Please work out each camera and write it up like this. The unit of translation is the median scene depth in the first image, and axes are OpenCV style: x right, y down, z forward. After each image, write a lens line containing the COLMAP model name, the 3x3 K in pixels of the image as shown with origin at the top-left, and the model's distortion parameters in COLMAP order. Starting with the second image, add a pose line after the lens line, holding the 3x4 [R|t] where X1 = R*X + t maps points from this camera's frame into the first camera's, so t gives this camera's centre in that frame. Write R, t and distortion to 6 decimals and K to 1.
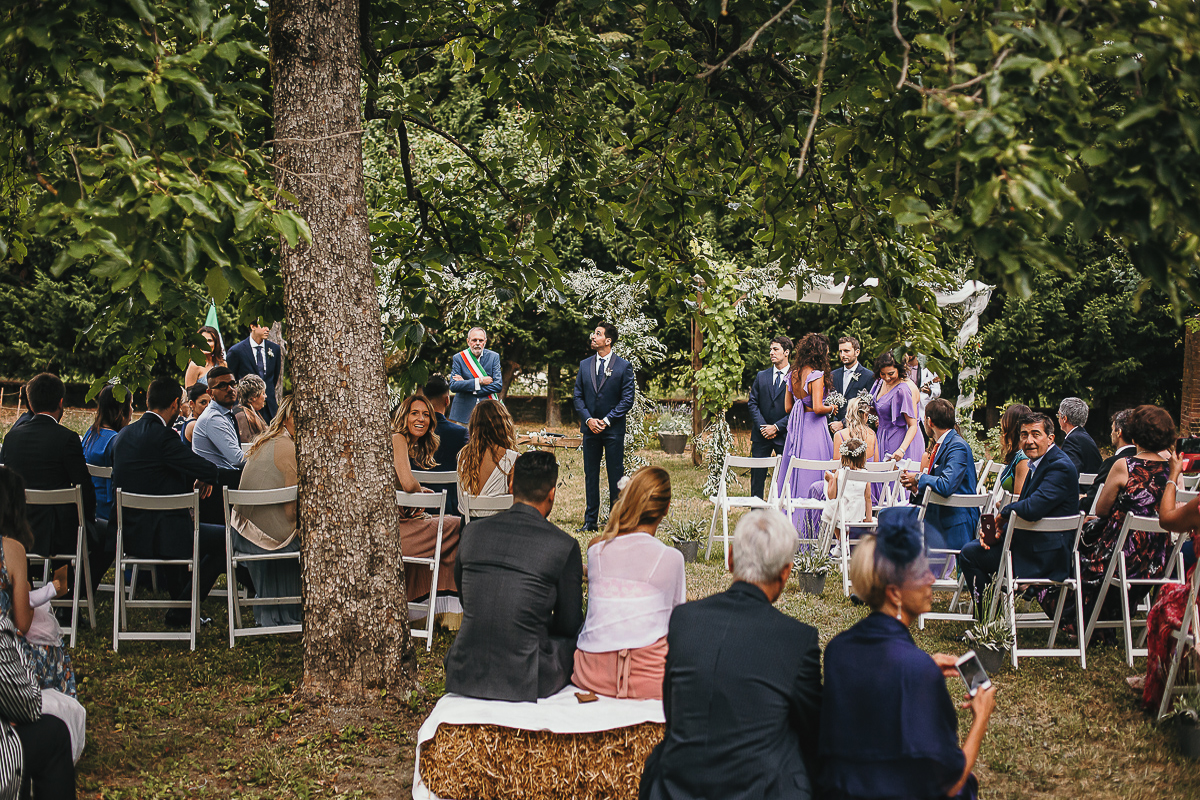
lens RADIAL K [[1743.7, 0, 600.0], [0, 1743.7, 400.0], [0, 0, 1]] dist [0.010531, 0.009975]
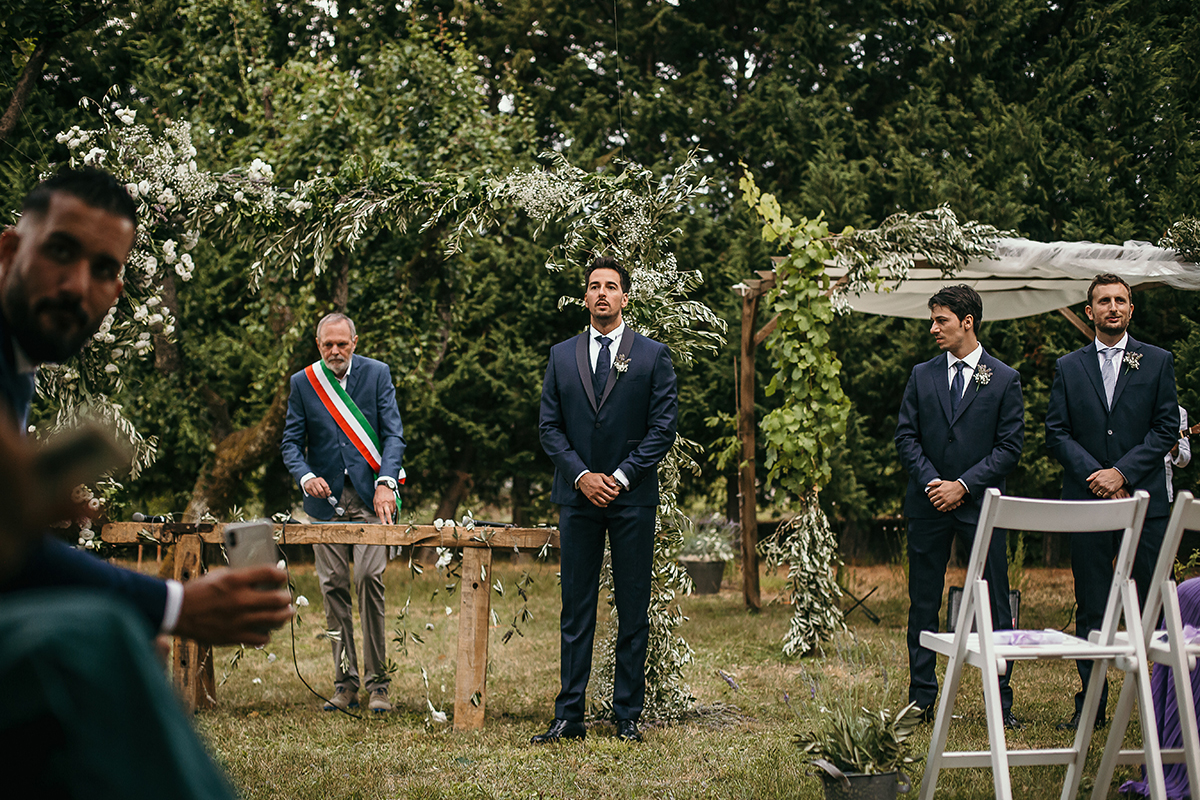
lens RADIAL K [[1647.6, 0, 600.0], [0, 1647.6, 400.0], [0, 0, 1]] dist [-0.046644, -0.051571]
pose [[0.999484, -0.030459, 0.010199, -0.000353], [0.031374, 0.993806, -0.106612, 0.031099], [-0.006889, 0.106877, 0.994248, 0.492344]]
